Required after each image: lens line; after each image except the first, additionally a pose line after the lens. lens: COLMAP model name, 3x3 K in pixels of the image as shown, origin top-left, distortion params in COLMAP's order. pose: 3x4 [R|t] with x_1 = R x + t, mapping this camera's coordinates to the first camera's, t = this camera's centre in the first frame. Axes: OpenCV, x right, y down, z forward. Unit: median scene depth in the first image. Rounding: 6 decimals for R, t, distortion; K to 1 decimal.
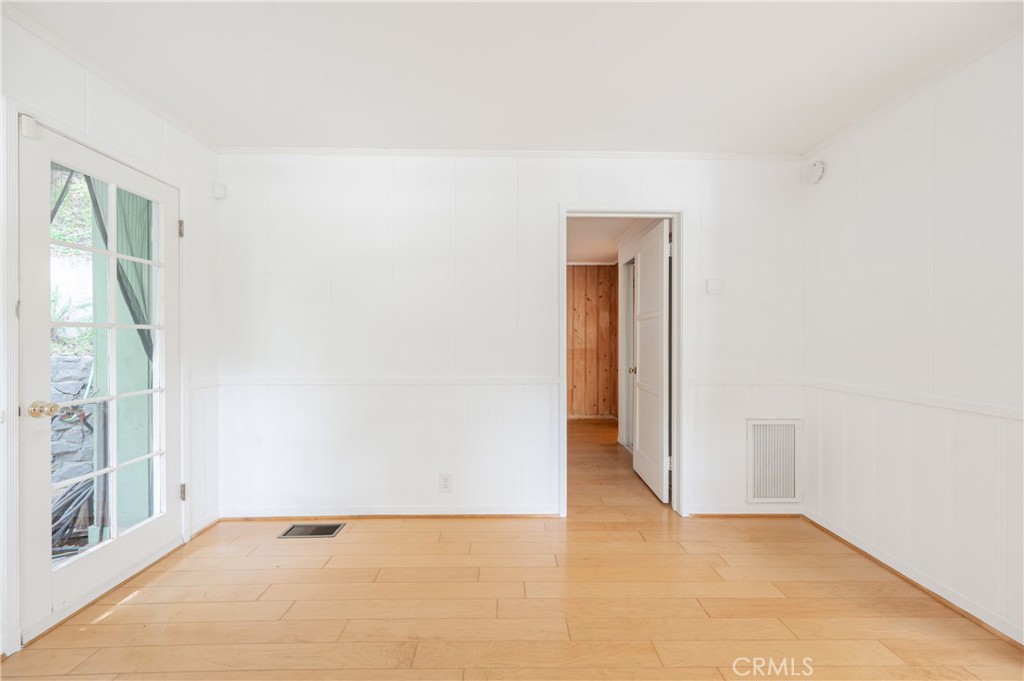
lens RADIAL K [[400.9, 0, 512.6], [0, 400.9, 341.9], [0, 0, 1]] dist [-0.000434, -0.000171]
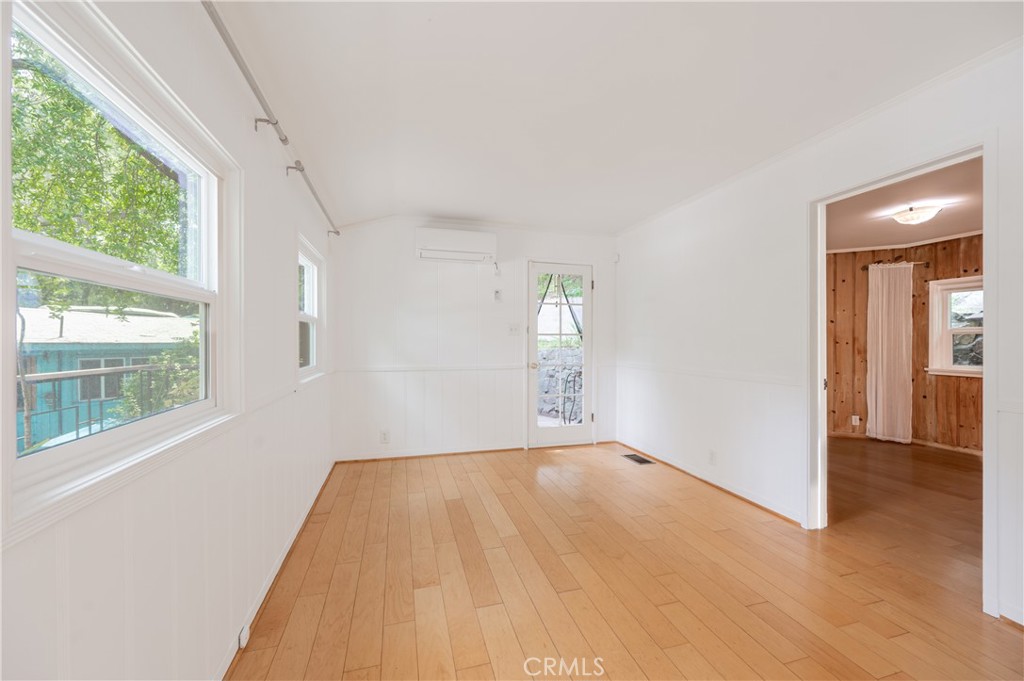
lens RADIAL K [[400.9, 0, 512.6], [0, 400.9, 341.9], [0, 0, 1]] dist [-0.000434, -0.000171]
pose [[0.256143, 0.000688, -0.966639, 0.873344], [-0.006096, 0.999981, -0.000904, 0.004098], [0.966620, 0.006124, 0.256142, 0.093761]]
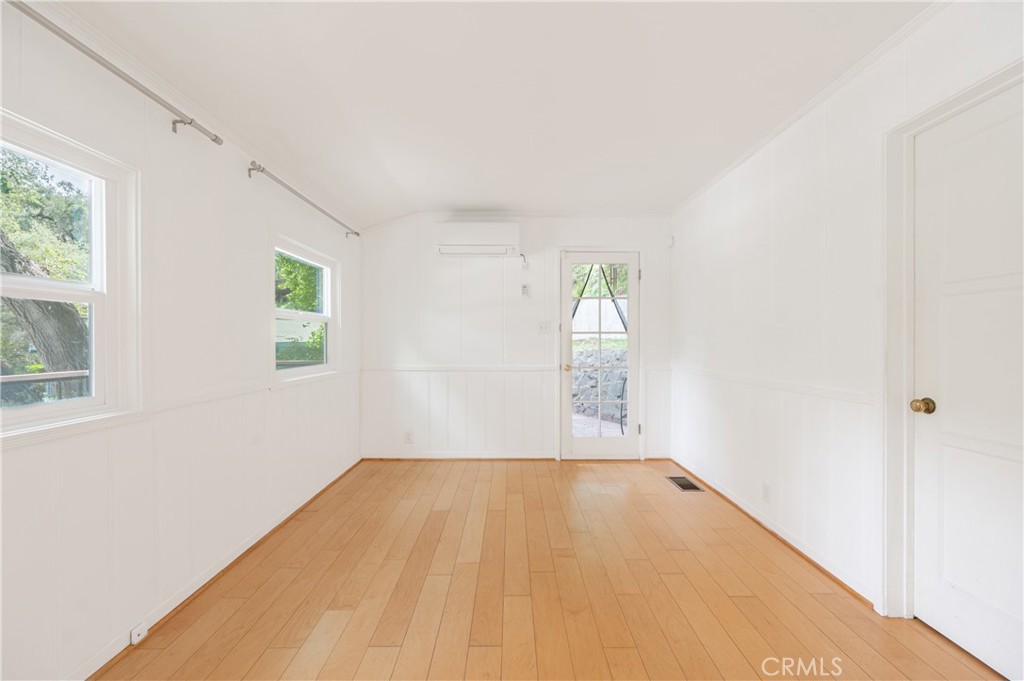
lens RADIAL K [[405.9, 0, 512.8], [0, 405.9, 341.4], [0, 0, 1]] dist [-0.000465, -0.000157]
pose [[-0.013077, 0.001395, -0.999914, 0.797920], [-0.005756, 0.999982, 0.001470, 0.002056], [0.999898, 0.005775, -0.013069, 0.423820]]
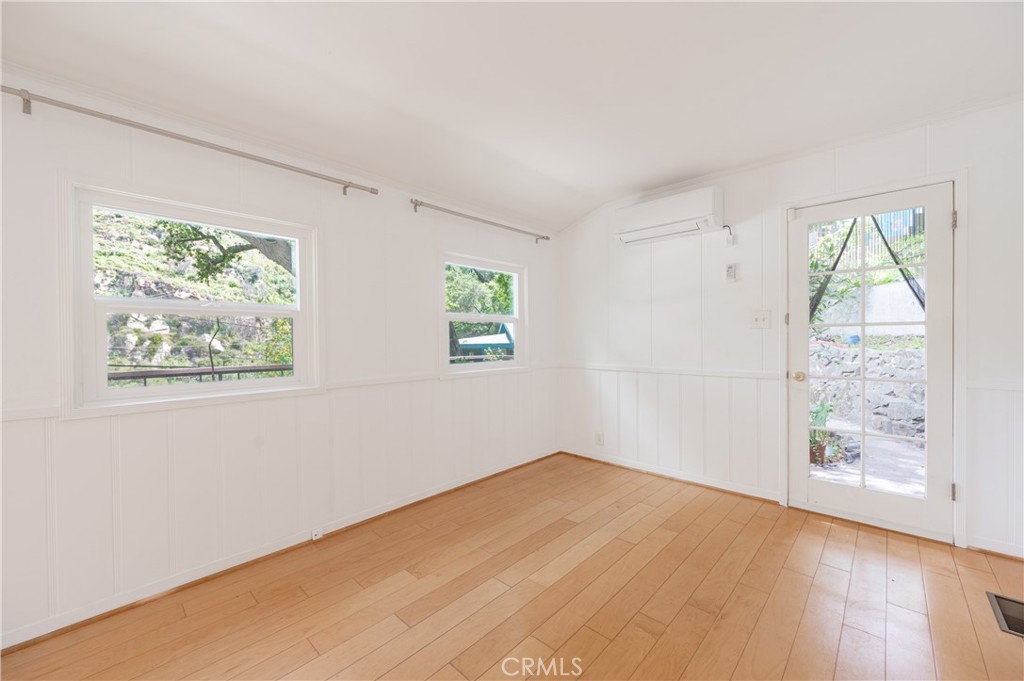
lens RADIAL K [[400.9, 0, 512.6], [0, 400.9, 341.9], [0, 0, 1]] dist [-0.000434, -0.000171]
pose [[-0.699588, 0.009995, -0.714477, 0.537460], [0.002675, 0.999932, 0.011369, -0.001333], [0.714542, 0.006043, -0.699567, 0.802242]]
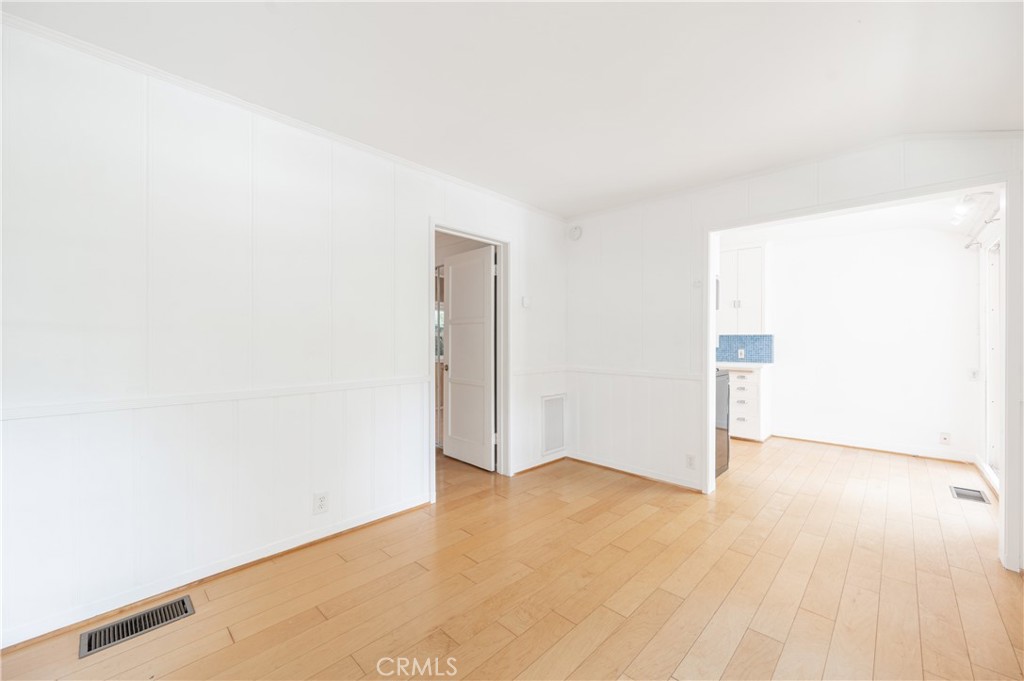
lens RADIAL K [[400.9, 0, 512.6], [0, 400.9, 341.9], [0, 0, 1]] dist [-0.000434, -0.000171]
pose [[0.711340, -0.004985, 0.702830, -0.495497], [0.006107, 0.999981, 0.000912, -0.004067], [-0.702821, 0.003644, 0.711357, 0.066799]]
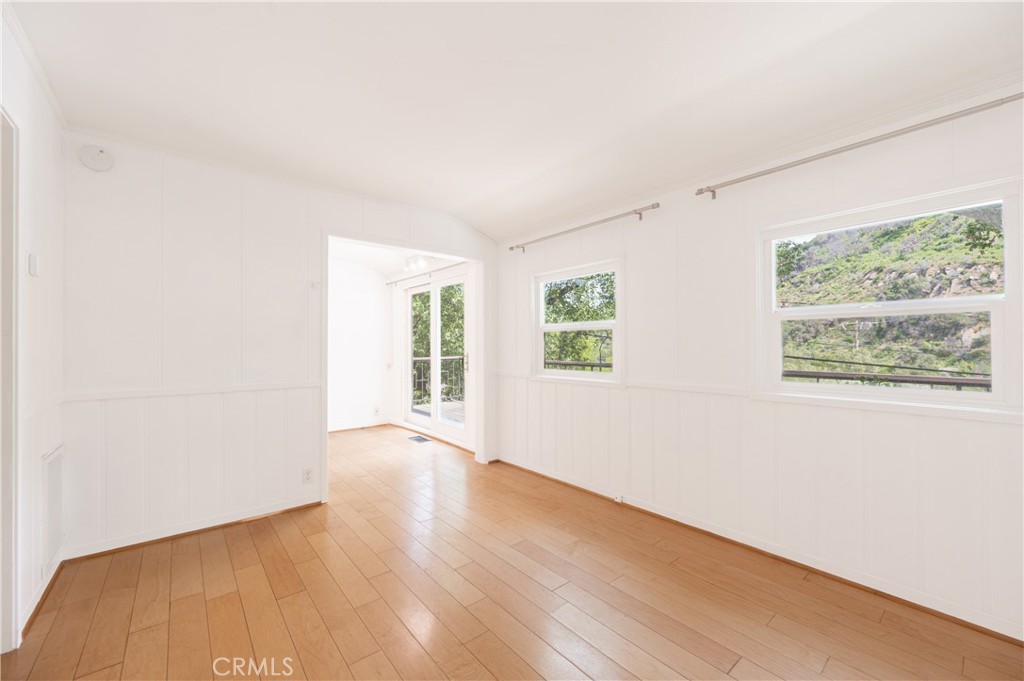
lens RADIAL K [[400.9, 0, 512.6], [0, 400.9, 341.9], [0, 0, 1]] dist [-0.000434, -0.000171]
pose [[-0.624070, 0.006651, 0.781340, -0.498105], [0.006759, 0.999972, -0.003113, -0.005526], [-0.781339, 0.003339, -0.624098, 0.810449]]
